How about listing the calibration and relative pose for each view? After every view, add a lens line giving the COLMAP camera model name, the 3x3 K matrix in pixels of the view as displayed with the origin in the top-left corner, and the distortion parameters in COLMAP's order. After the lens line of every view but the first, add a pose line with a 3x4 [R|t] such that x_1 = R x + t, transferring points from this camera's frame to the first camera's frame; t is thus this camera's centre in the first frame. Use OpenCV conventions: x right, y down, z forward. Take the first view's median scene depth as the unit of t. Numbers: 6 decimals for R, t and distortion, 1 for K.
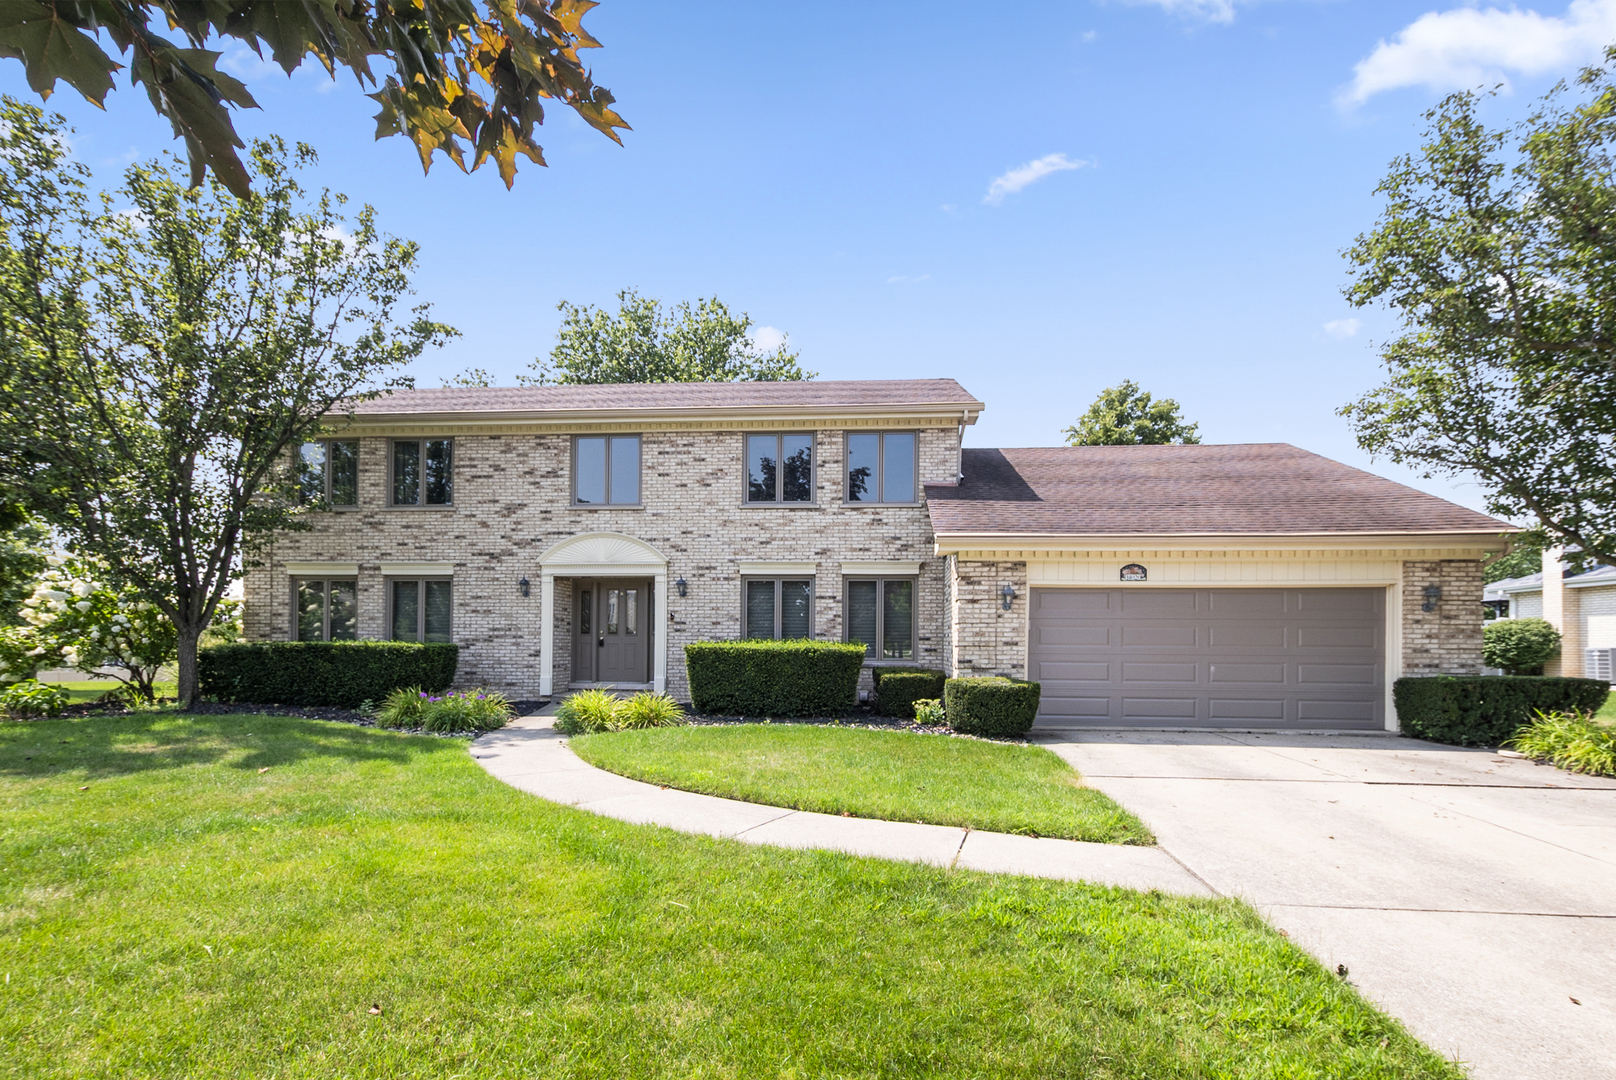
lens RADIAL K [[654.6, 0, 809.2], [0, 654.6, 536.7], [0, 0, 1]] dist [0.003097, 0.000395]
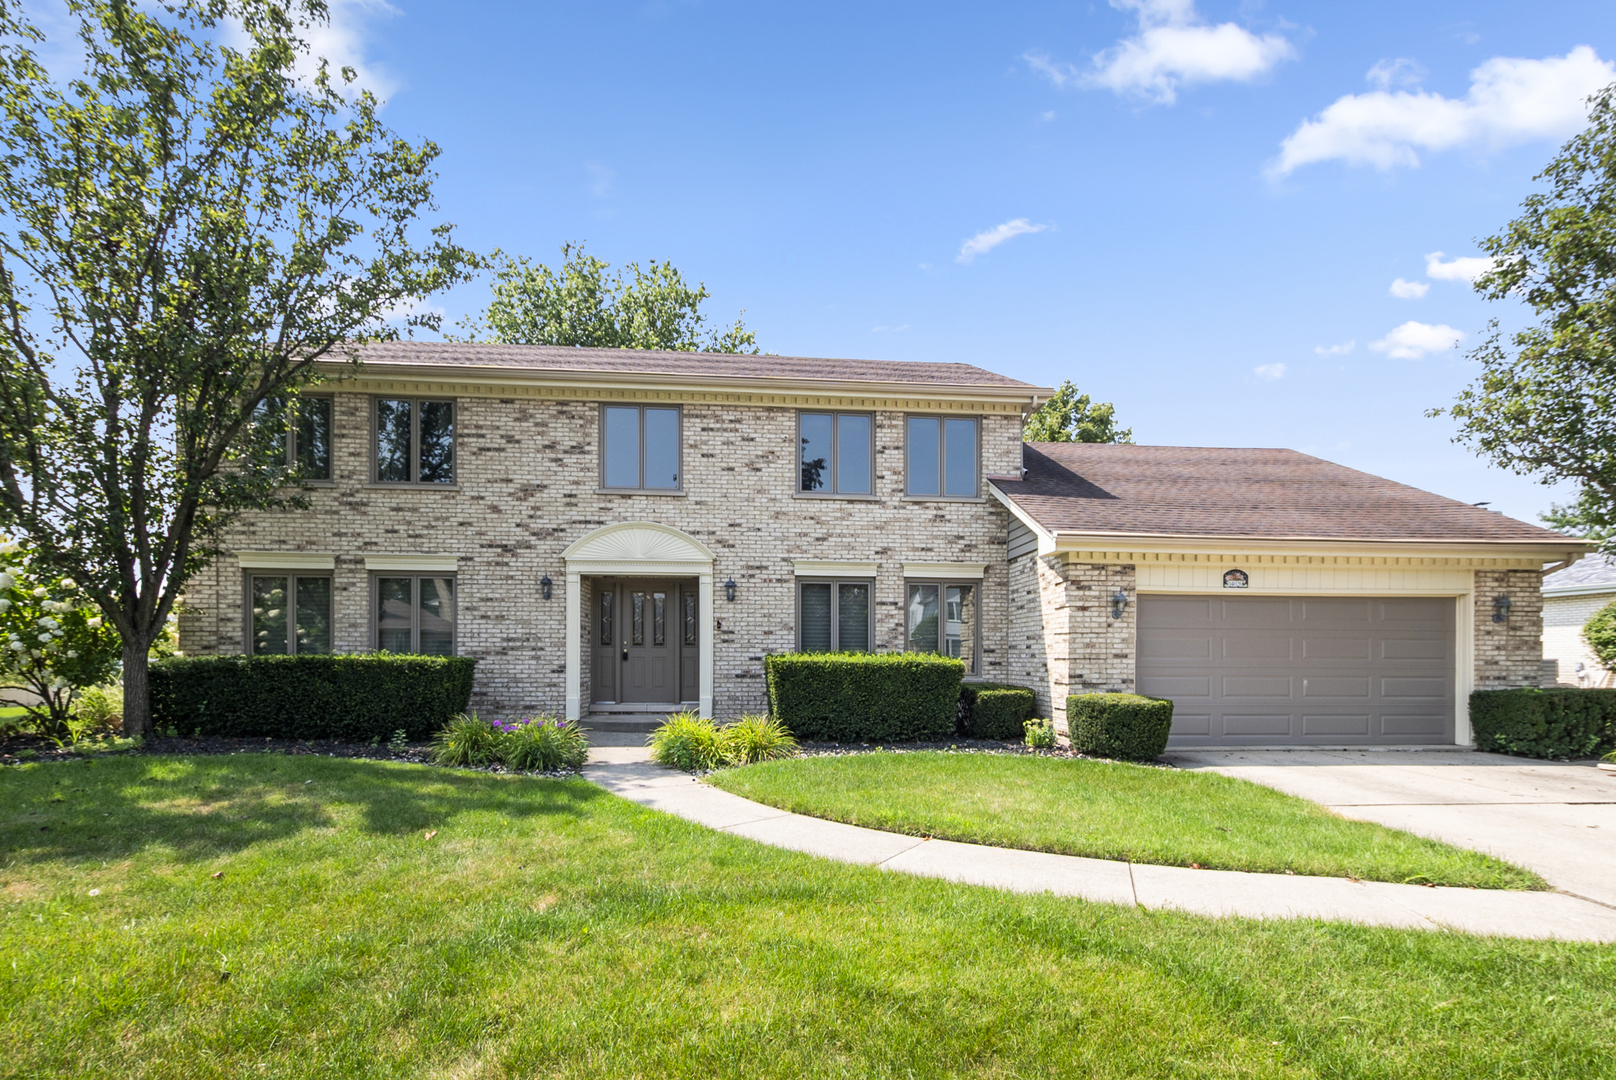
lens RADIAL K [[717.1, 0, 808.1], [0, 717.1, 545.5], [0, 0, 1]] dist [0.006403, -0.002161]
pose [[0.991538, 0.018168, 0.128541, -0.233117], [-0.019227, 0.999791, 0.007001, 0.012877], [-0.128387, -0.009413, 0.991679, 0.078595]]
